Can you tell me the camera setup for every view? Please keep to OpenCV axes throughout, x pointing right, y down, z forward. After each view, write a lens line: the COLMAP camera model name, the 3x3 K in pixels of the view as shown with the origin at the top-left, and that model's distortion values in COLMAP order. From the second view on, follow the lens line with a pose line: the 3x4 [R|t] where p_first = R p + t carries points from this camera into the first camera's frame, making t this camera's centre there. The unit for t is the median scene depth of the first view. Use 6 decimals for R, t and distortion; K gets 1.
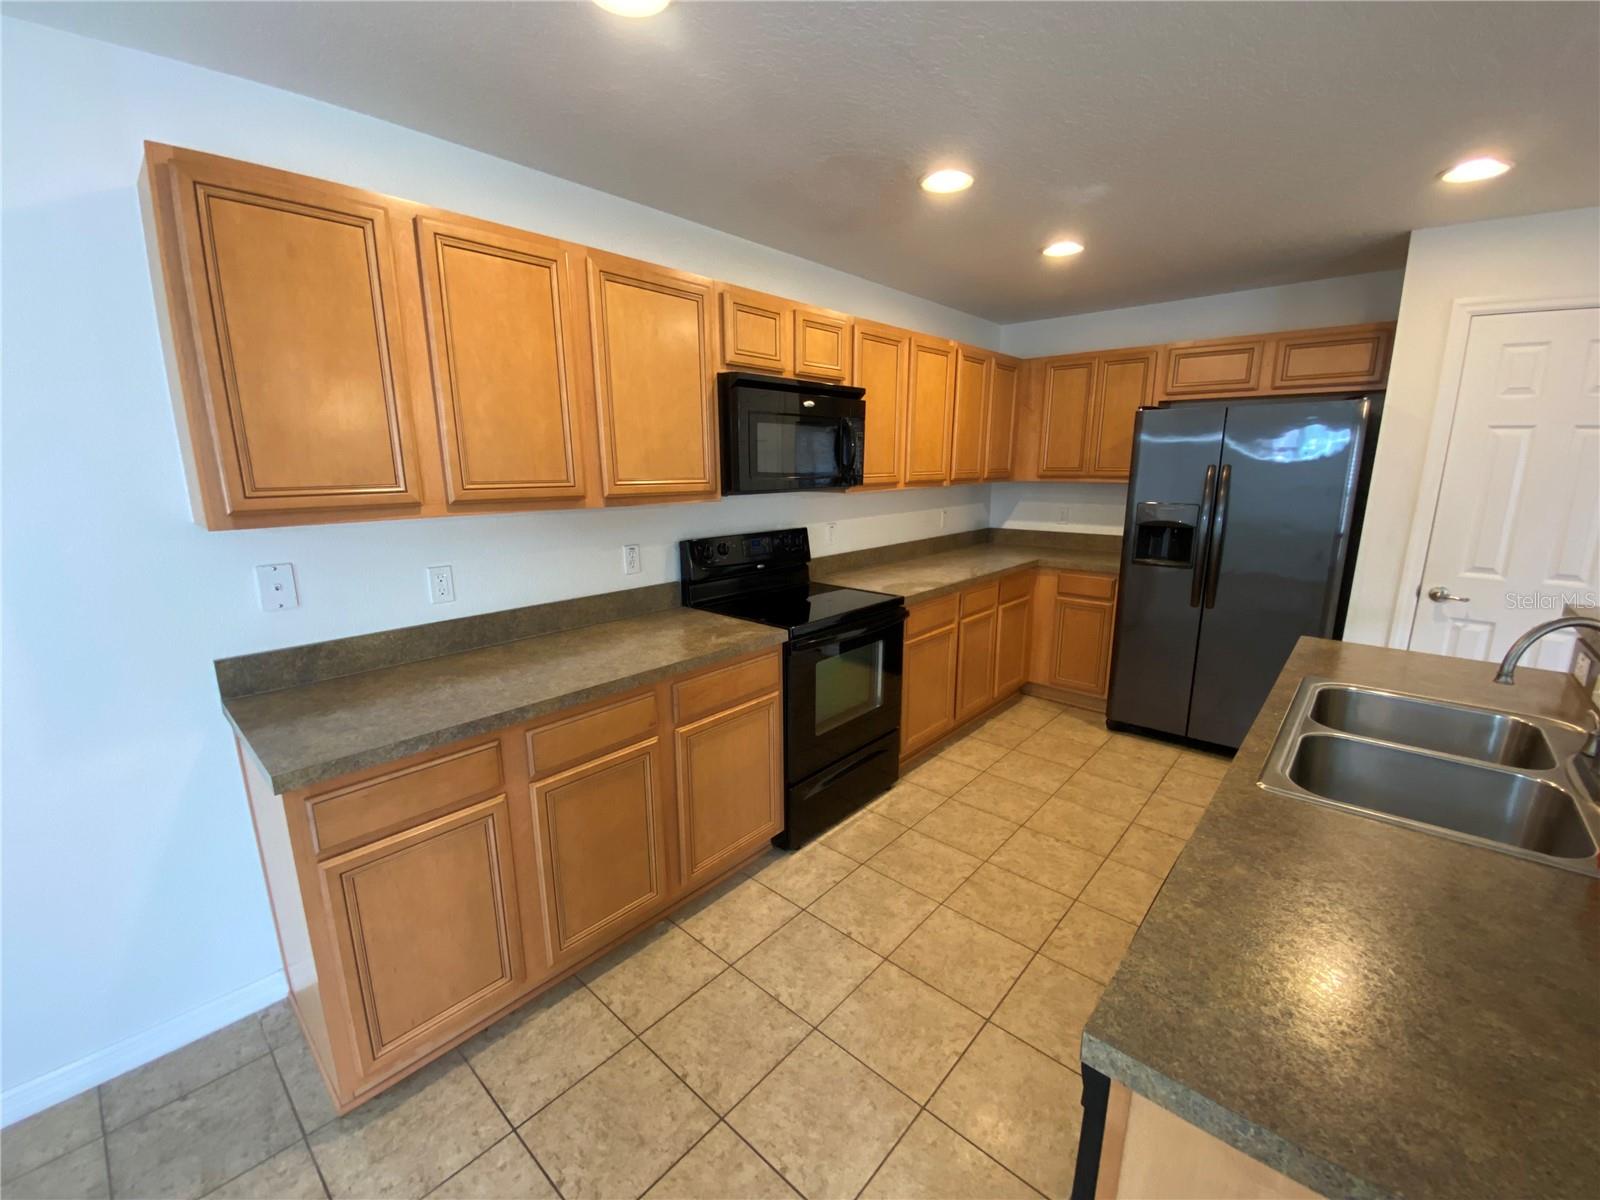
lens RADIAL K [[638.0, 0, 806.4], [0, 638.0, 606.2], [0, 0, 1]] dist [0.001177, 0.000006]
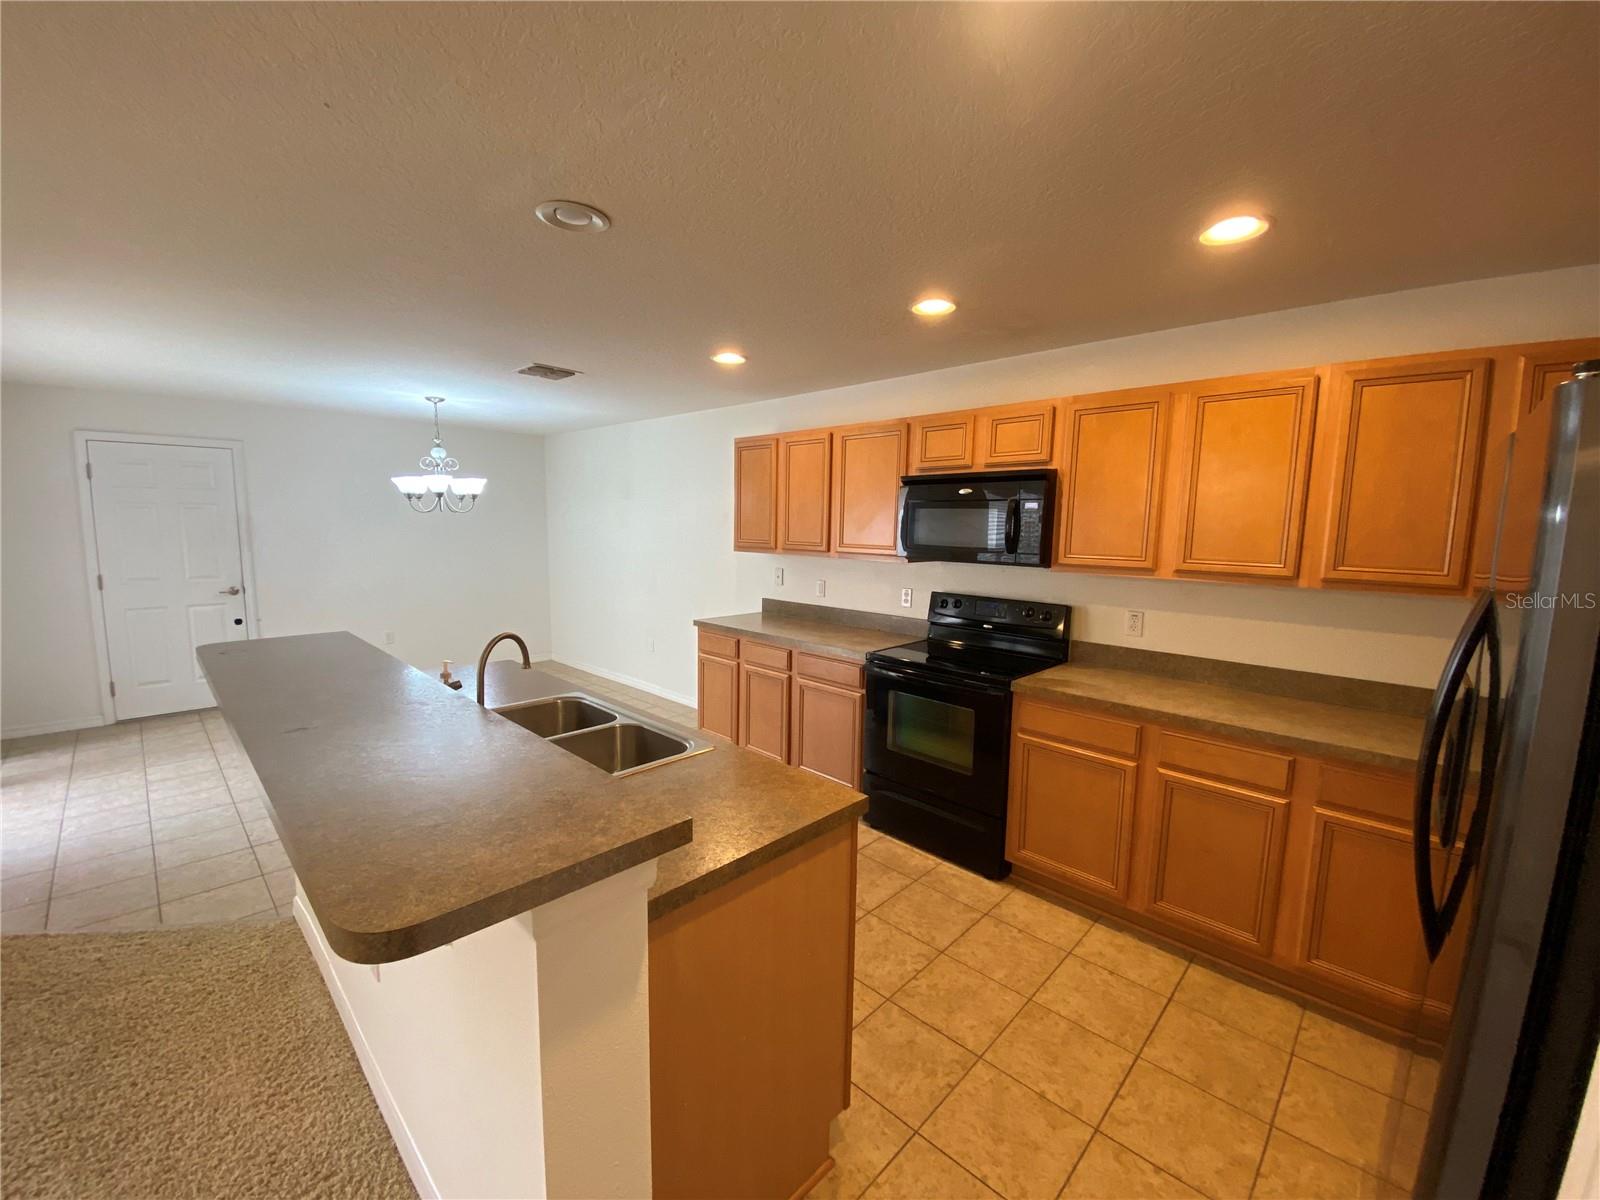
lens RADIAL K [[658.6, 0, 774.7], [0, 658.6, 599.1], [0, 0, 1]] dist [-0.001597, -0.000398]
pose [[-0.072237, 0.114336, -0.990812, 1.092614], [-0.237123, 0.962956, 0.128409, -0.166550], [0.968790, 0.244221, -0.042449, 0.642968]]
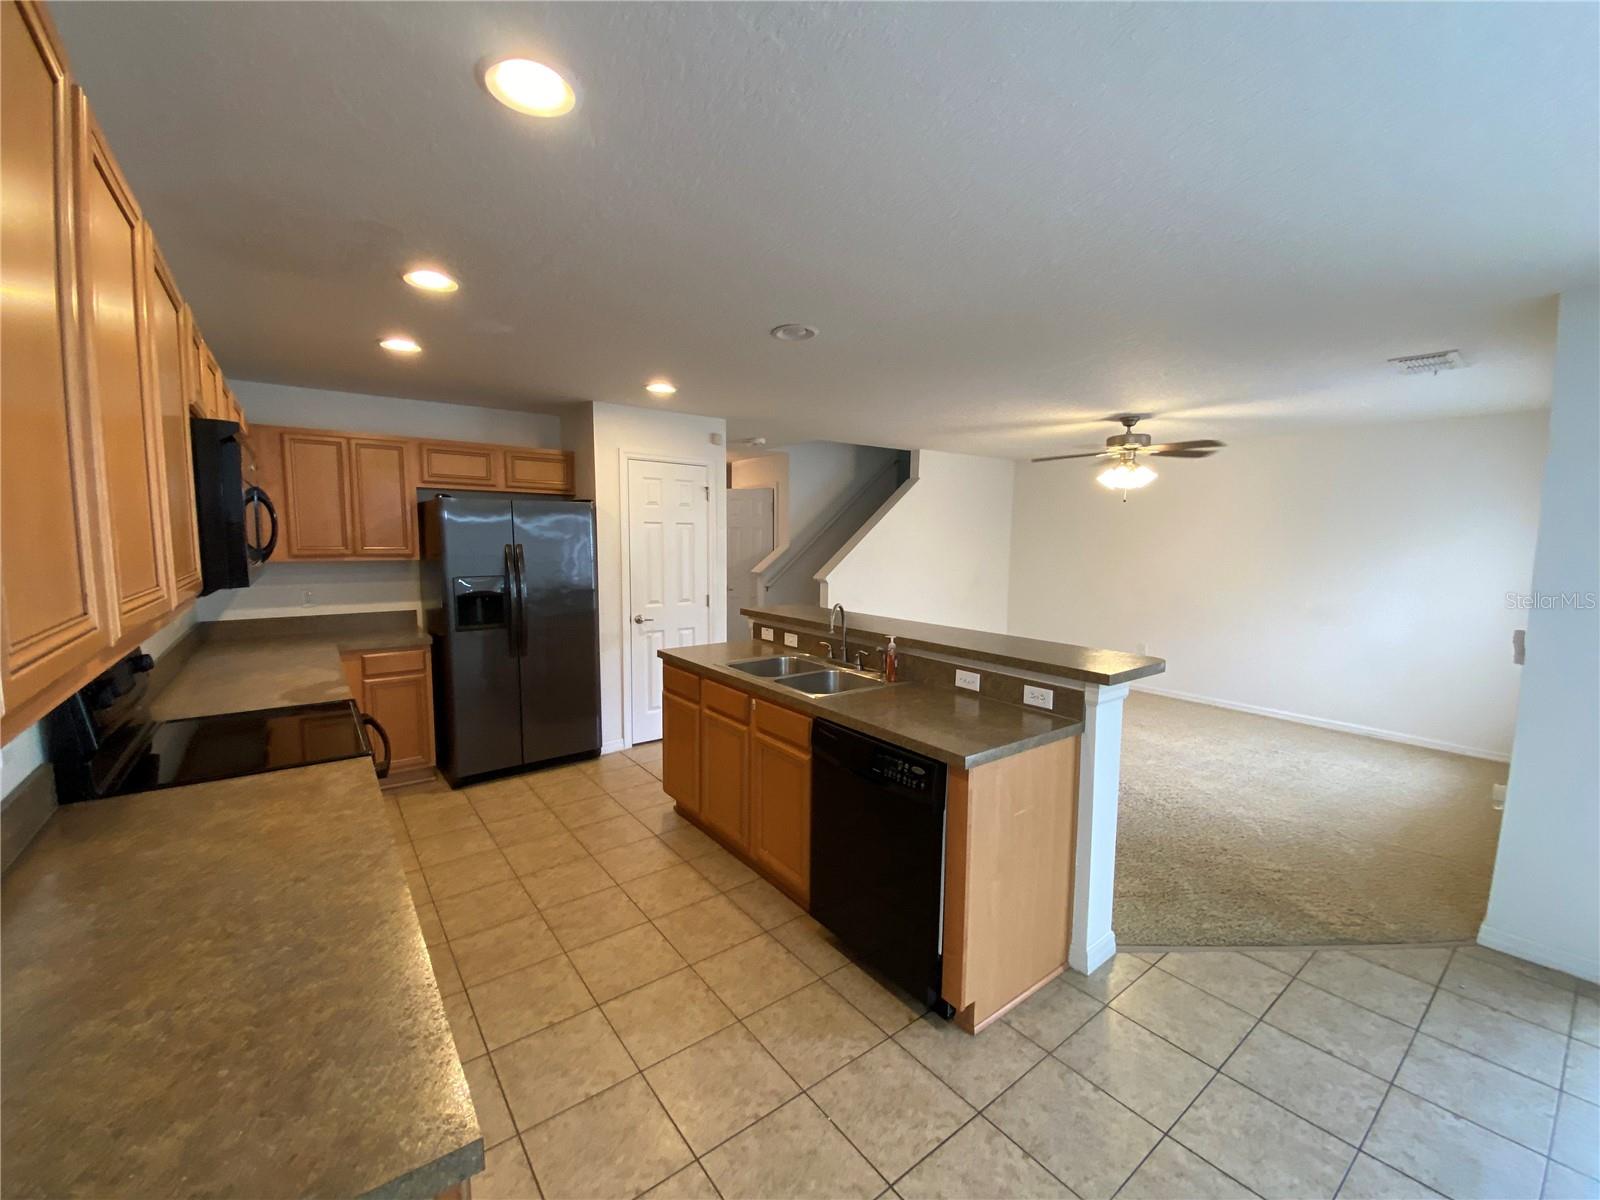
lens RADIAL K [[657.8, 0, 768.2], [0, 657.8, 606.2], [0, 0, 1]] dist [0.017266, -0.000064]
pose [[0.221483, -0.101751, 0.969841, -0.551484], [0.208476, 0.976489, 0.054838, -0.068491], [-0.952619, 0.190042, 0.237488, 0.227986]]
